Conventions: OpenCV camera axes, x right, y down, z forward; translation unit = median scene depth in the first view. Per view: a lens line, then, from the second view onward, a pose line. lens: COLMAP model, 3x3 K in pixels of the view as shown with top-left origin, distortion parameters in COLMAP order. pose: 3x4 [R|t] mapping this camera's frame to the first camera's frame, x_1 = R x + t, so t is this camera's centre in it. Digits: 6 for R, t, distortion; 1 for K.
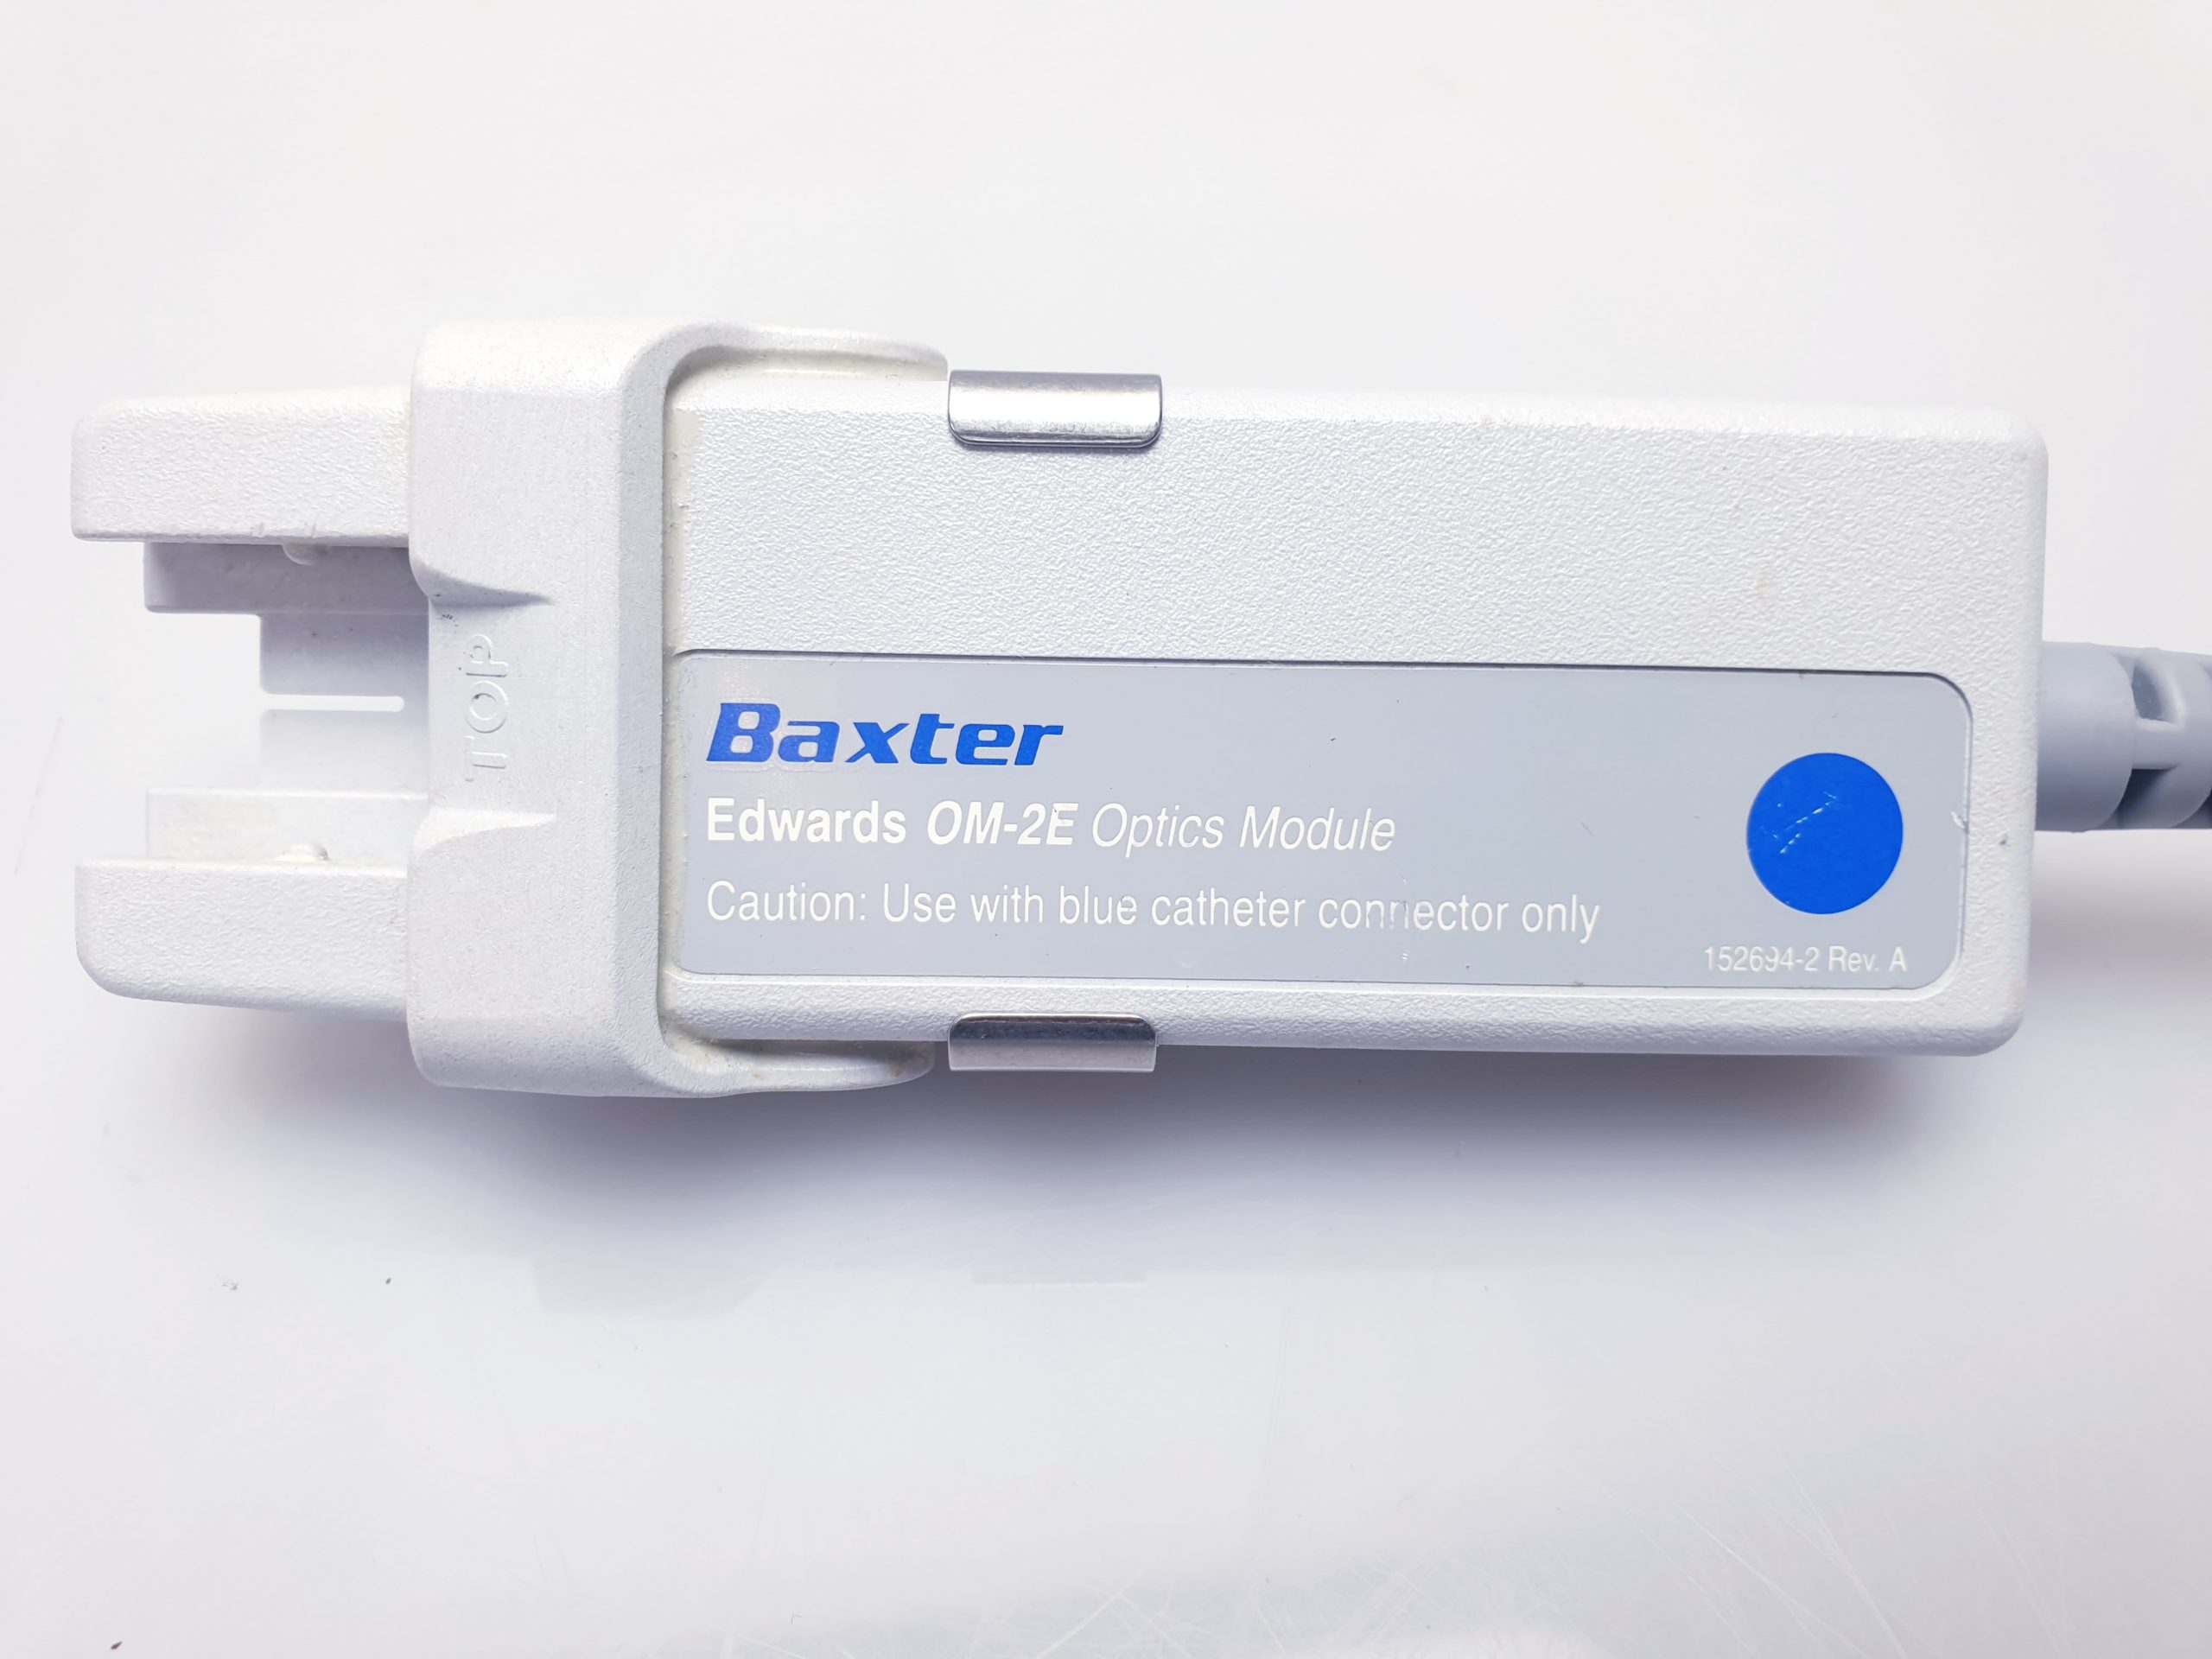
lens RADIAL K [[1683.1, 0, 1105.2], [0, 1683.1, 826.1], [0, 0, 1]] dist [0.013538, -0.000432]
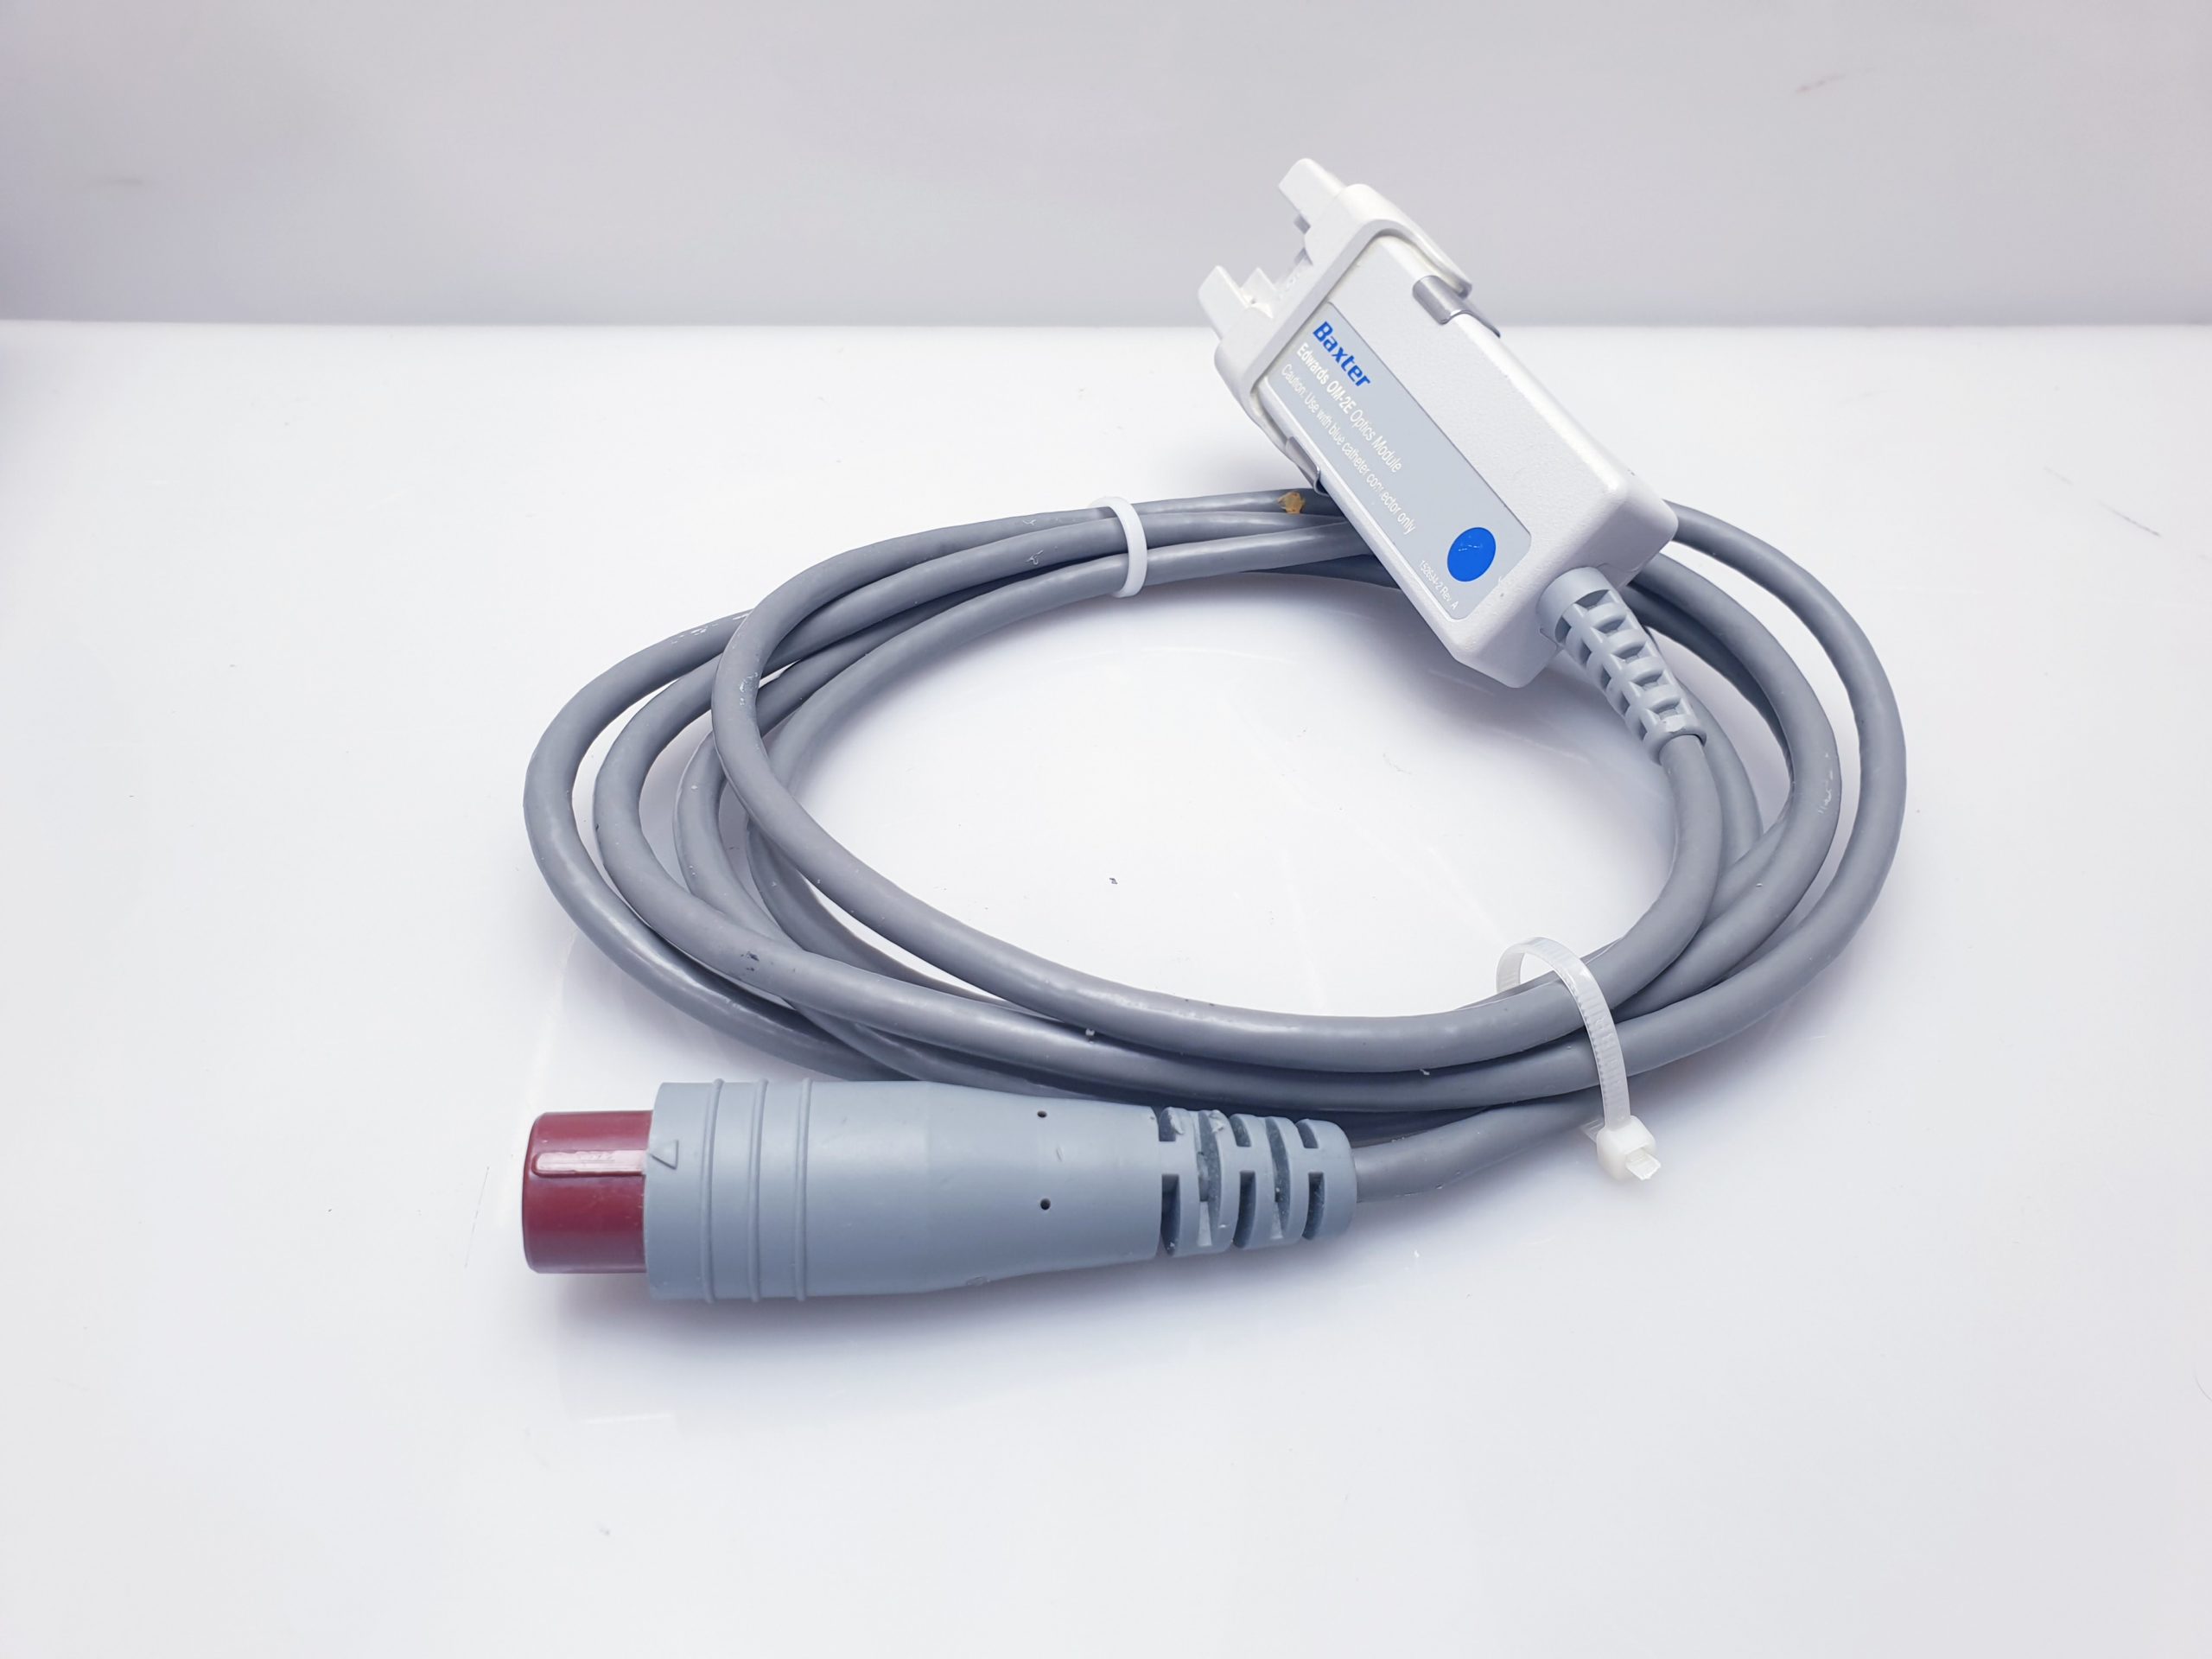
lens RADIAL K [[1683.1, 0, 1106.5], [0, 1683.1, 830.9], [0, 0, 1]] dist [0.013538, -0.000432]
pose [[0.357099, 0.688068, -0.631698, 2.342741], [-0.661274, 0.663864, 0.349285, -0.273917], [0.659694, 0.292996, 0.692067, -1.241185]]
